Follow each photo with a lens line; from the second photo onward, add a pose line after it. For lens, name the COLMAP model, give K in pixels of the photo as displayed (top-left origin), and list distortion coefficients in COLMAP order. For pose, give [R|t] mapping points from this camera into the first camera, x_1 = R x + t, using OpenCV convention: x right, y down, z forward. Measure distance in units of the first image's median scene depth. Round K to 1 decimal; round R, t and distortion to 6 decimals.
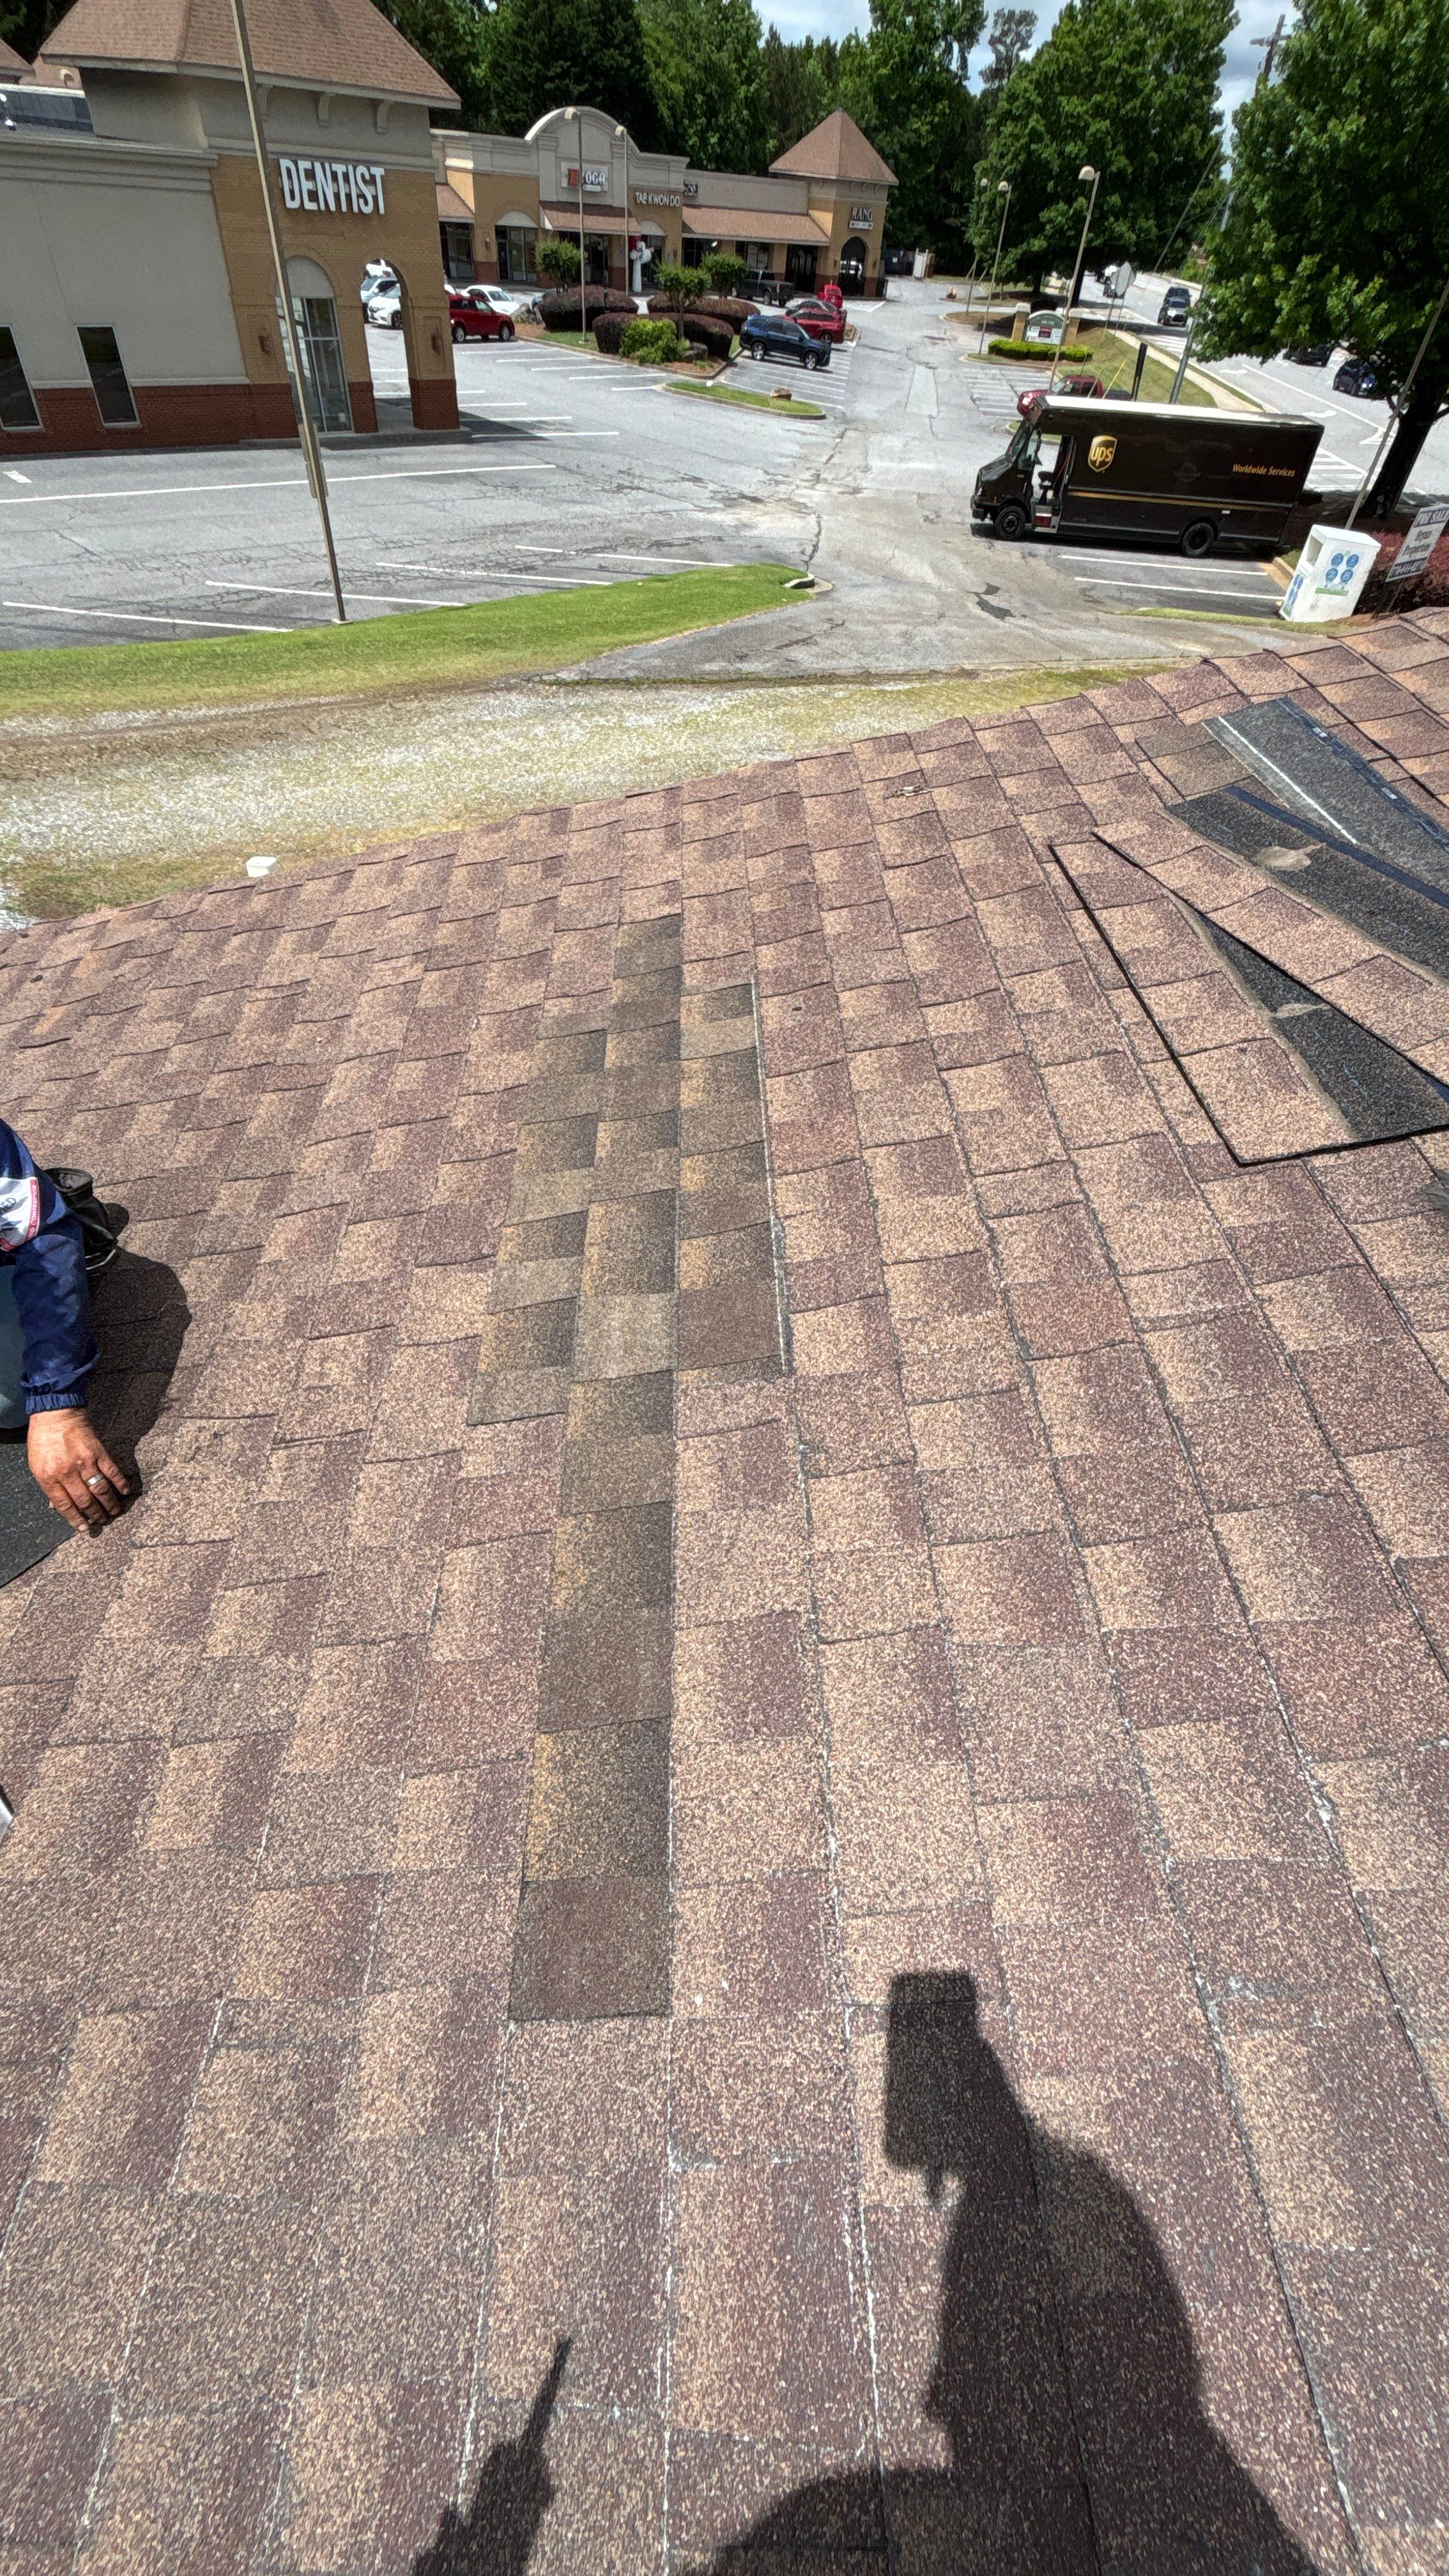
lens RADIAL K [[1018.1, 0, 724.5], [0, 1018.1, 1288.0], [0, 0, 1]] dist [-0.000117, -0.000039]
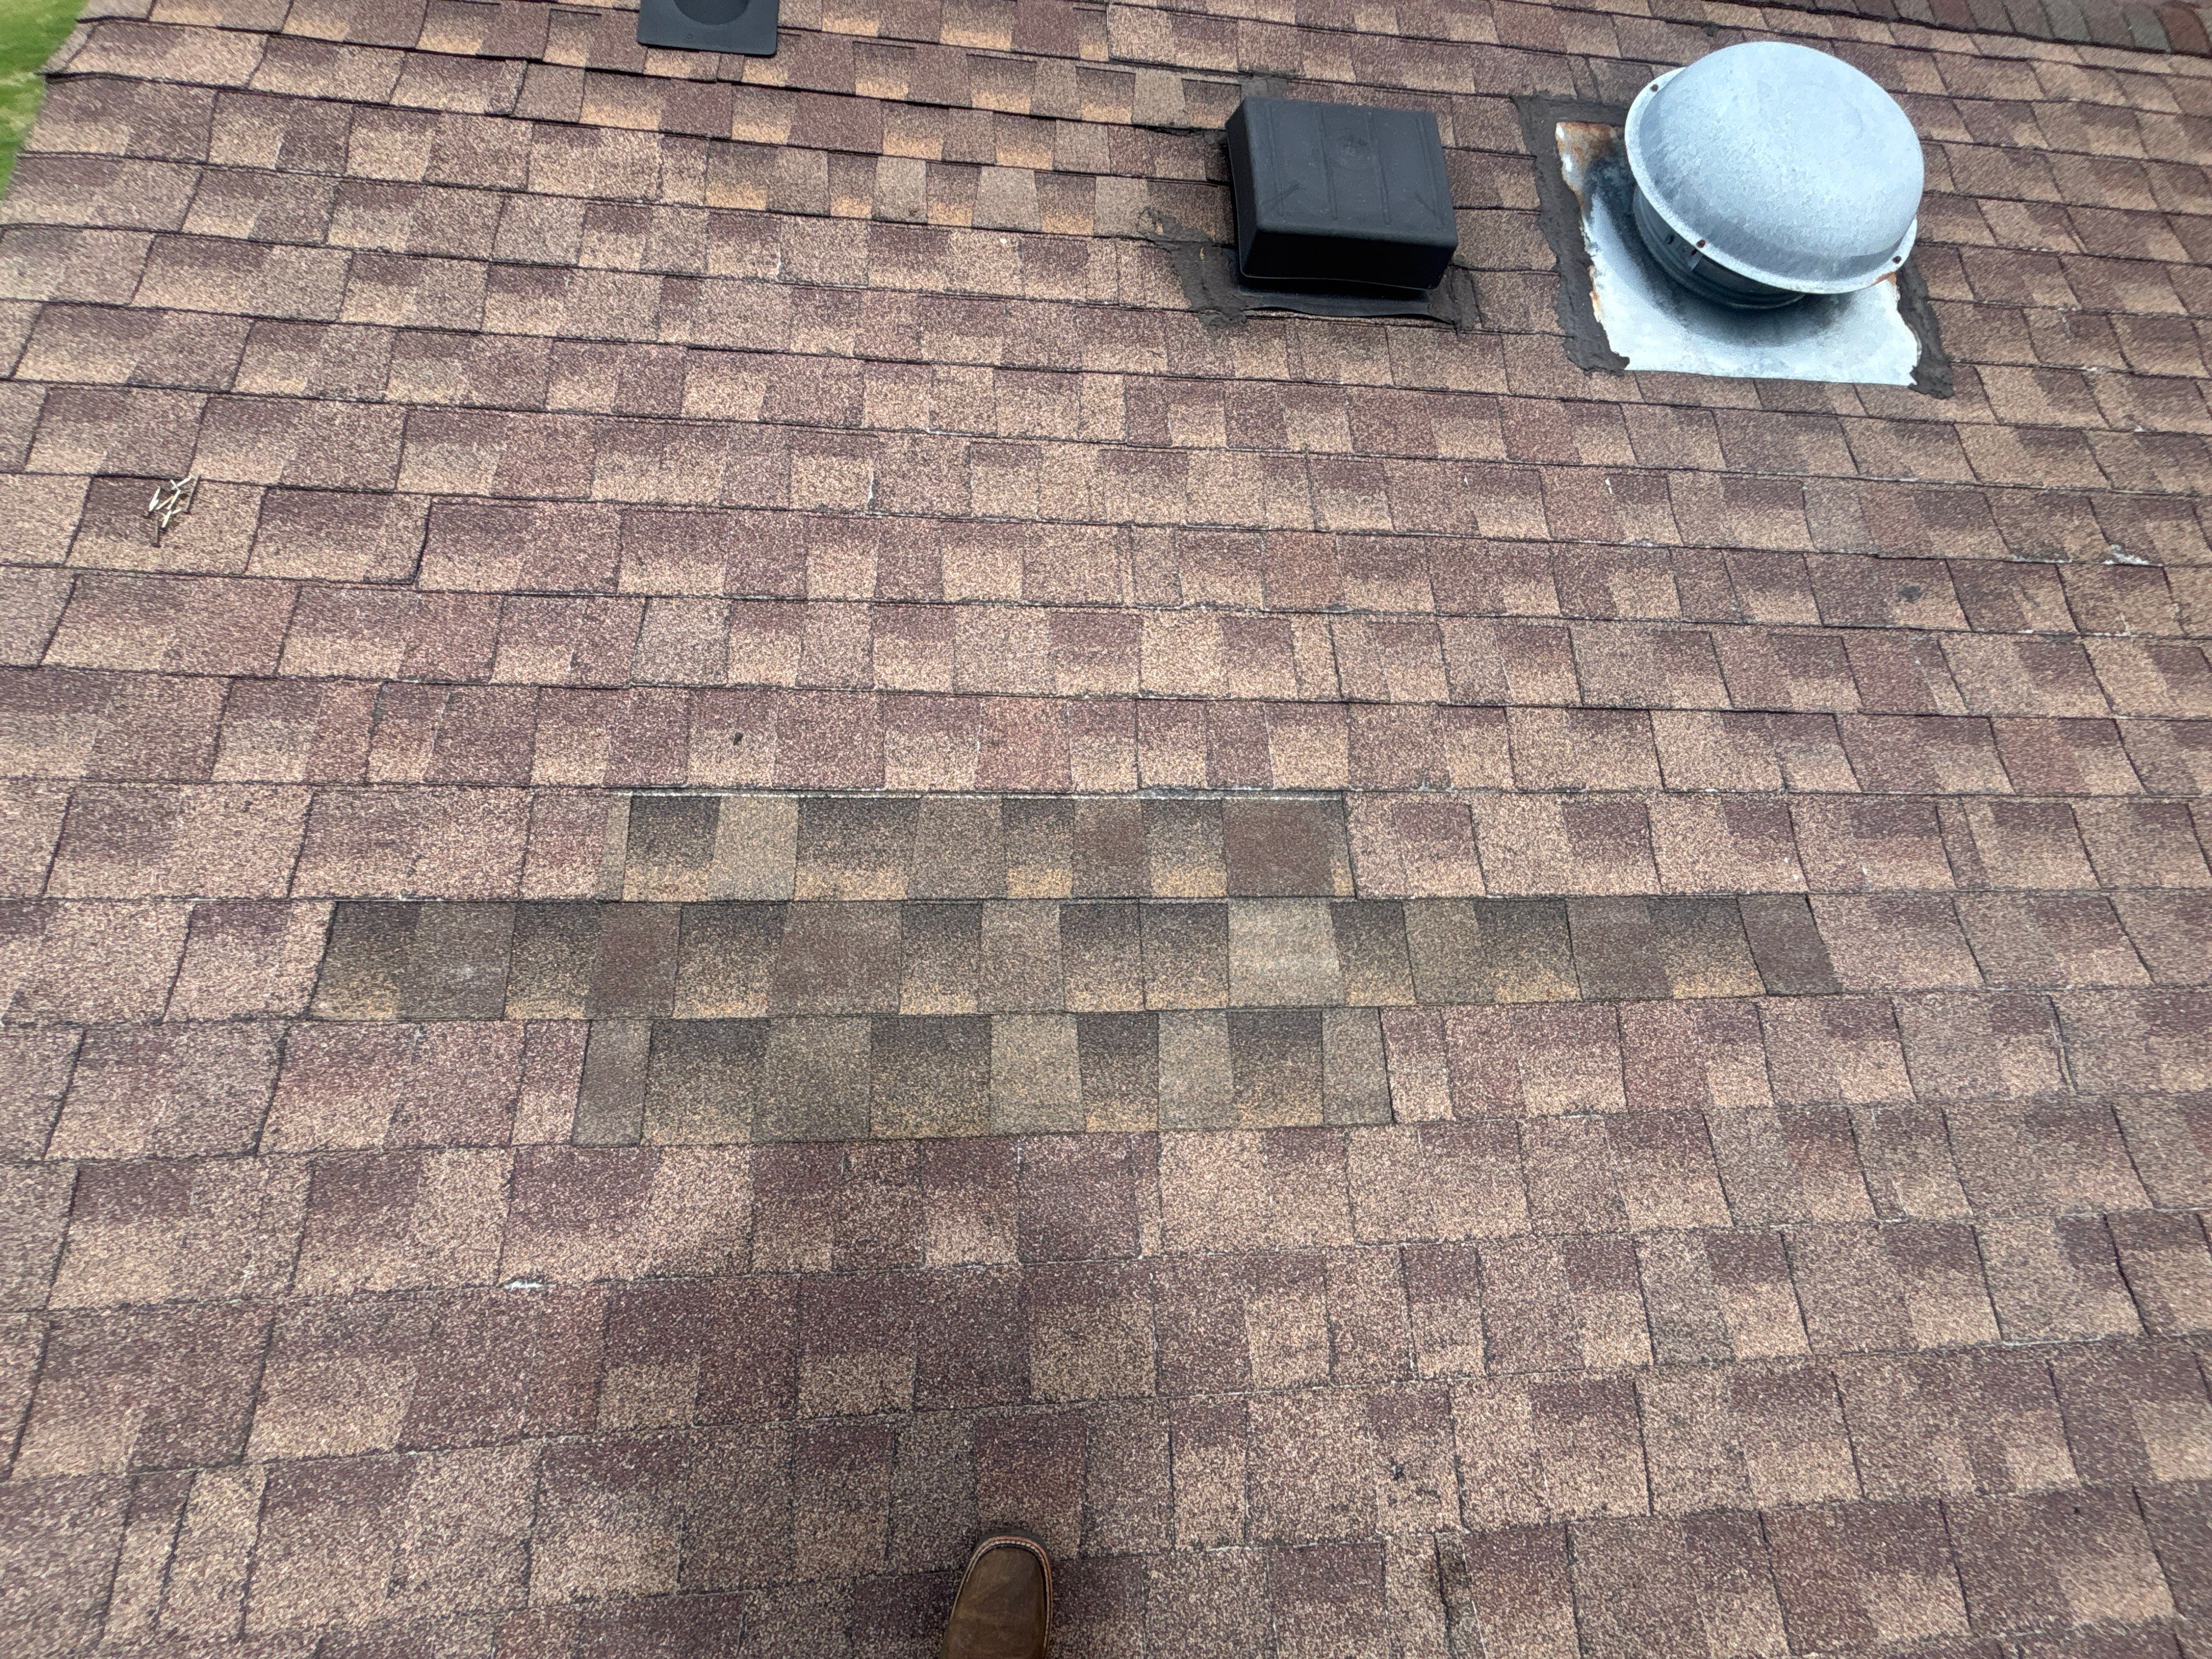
lens RADIAL K [[874.7, 0, 1103.4], [0, 874.7, 838.4], [0, 0, 1]] dist [0.000752, -0.000986]
pose [[-0.028767, -0.871970, 0.488713, -0.291116], [0.670810, 0.345631, 0.656165, -0.465432], [-0.741071, 0.346710, 0.574984, 0.455221]]
